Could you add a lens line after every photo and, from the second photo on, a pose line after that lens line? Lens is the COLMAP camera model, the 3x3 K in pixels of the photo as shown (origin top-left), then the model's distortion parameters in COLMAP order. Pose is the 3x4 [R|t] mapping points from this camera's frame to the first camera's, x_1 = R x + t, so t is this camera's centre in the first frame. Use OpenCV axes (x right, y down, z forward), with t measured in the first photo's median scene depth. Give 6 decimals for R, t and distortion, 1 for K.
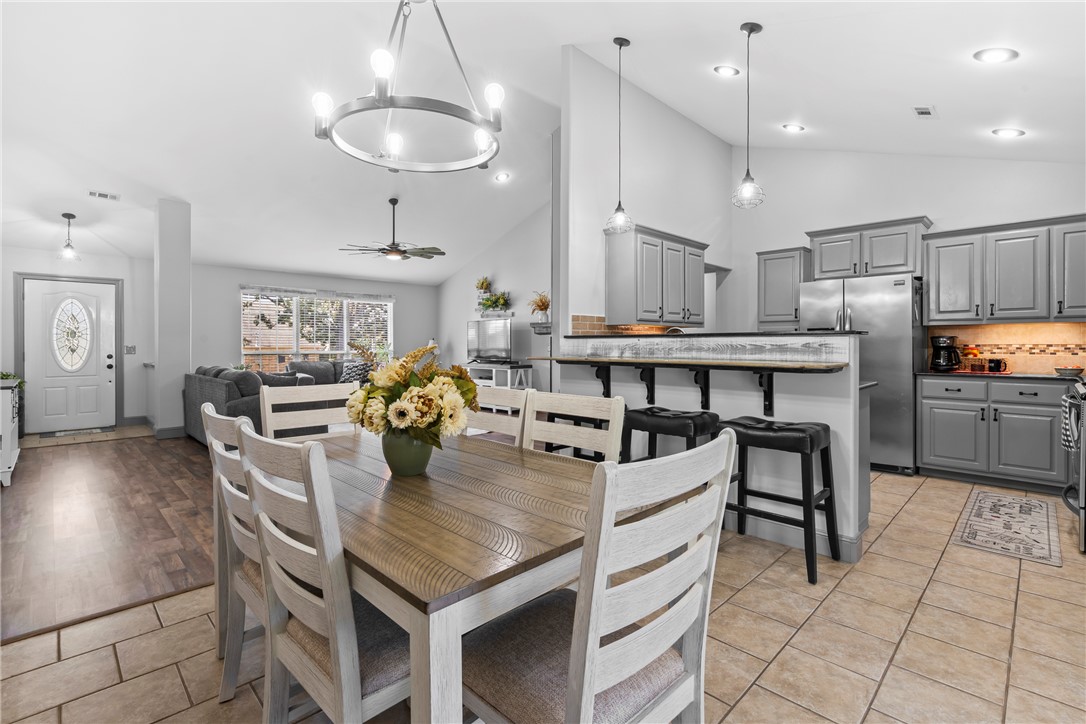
lens RADIAL K [[499.7, 0, 541.7], [0, 499.7, 346.9], [0, 0, 1]] dist [-0.003300, 0.002070]
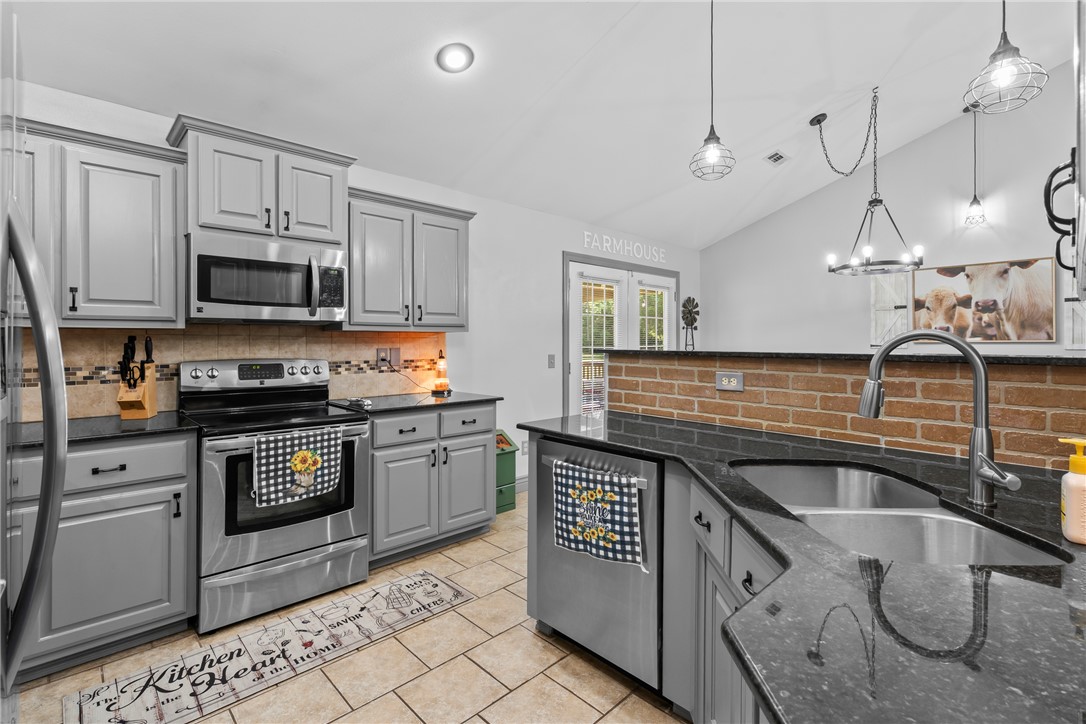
lens RADIAL K [[499.7, 0, 550.8], [0, 499.7, 342.4], [0, 0, 1]] dist [-0.003300, 0.002070]
pose [[-0.999992, 0.001639, 0.003689, 0.459763], [0.001672, 0.999957, 0.009071, -0.033431], [-0.003674, 0.009078, -0.999952, 1.235826]]
